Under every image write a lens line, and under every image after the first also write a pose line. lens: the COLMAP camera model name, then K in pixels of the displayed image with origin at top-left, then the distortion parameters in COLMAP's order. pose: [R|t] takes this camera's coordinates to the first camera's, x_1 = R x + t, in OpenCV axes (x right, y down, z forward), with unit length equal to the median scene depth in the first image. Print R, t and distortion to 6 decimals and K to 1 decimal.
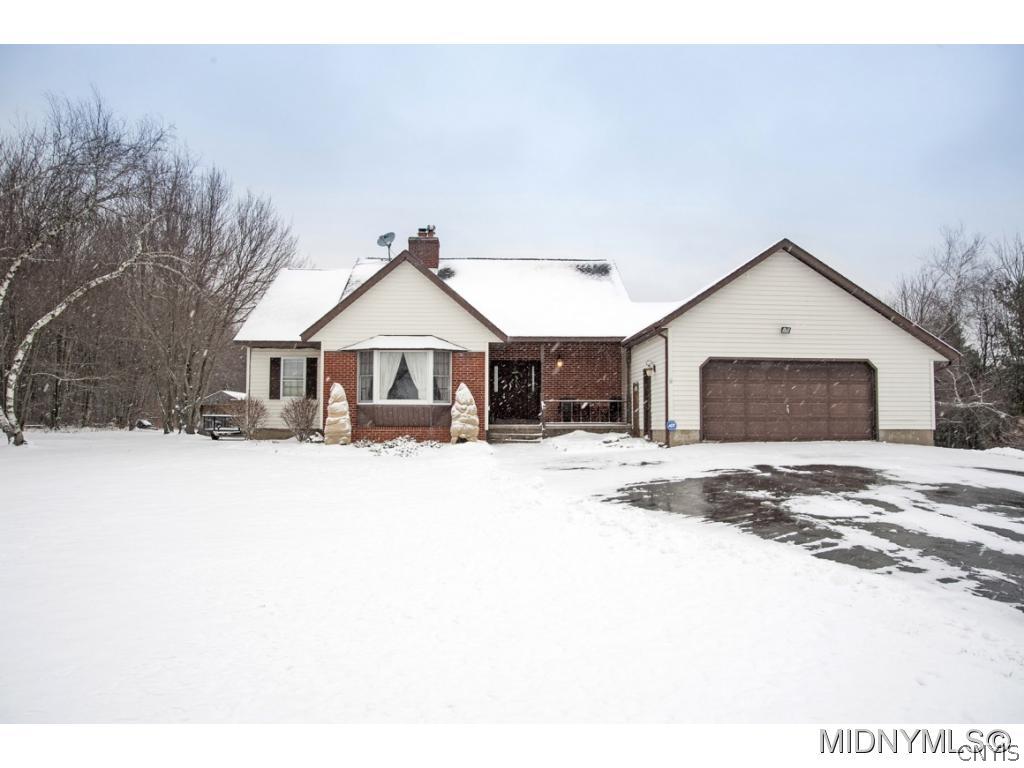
lens RADIAL K [[733.8, 0, 513.4], [0, 733.8, 384.0], [0, 0, 1]] dist [-0.052322, -0.000154]
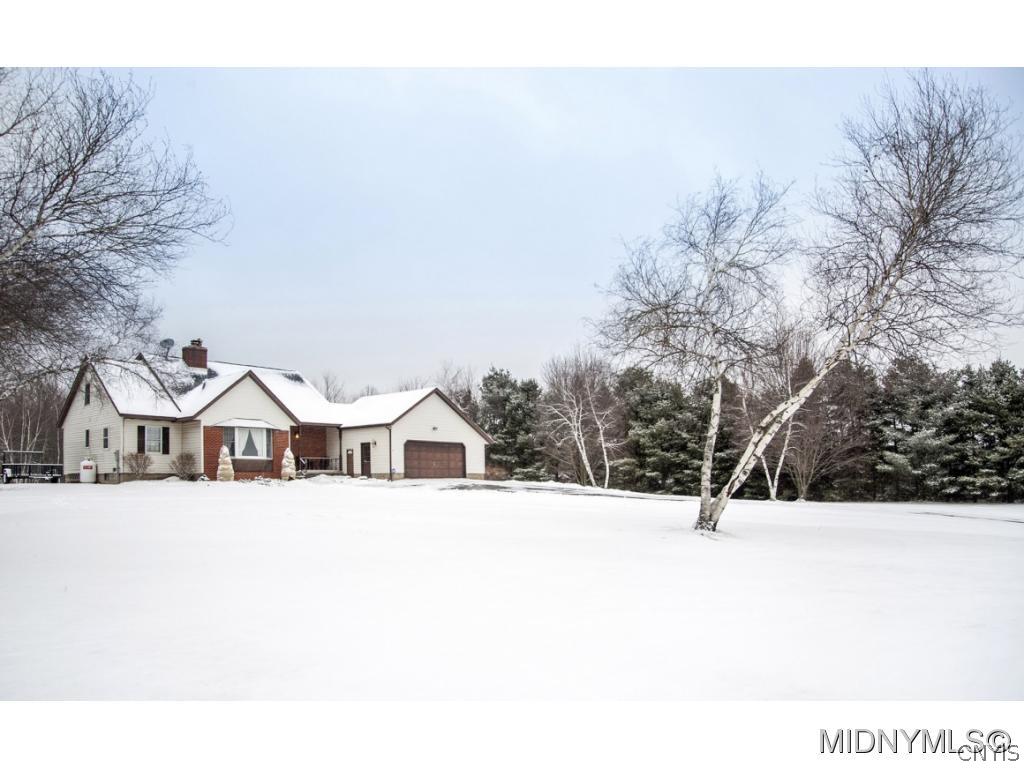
lens RADIAL K [[733.8, 0, 511.8], [0, 733.8, 383.5], [0, 0, 1]] dist [-0.052322, -0.000154]
pose [[0.710586, 0.085835, 0.698355, -0.946074], [-0.032652, 0.995485, -0.089131, -0.016890], [-0.702852, 0.040533, 0.710181, -0.702025]]
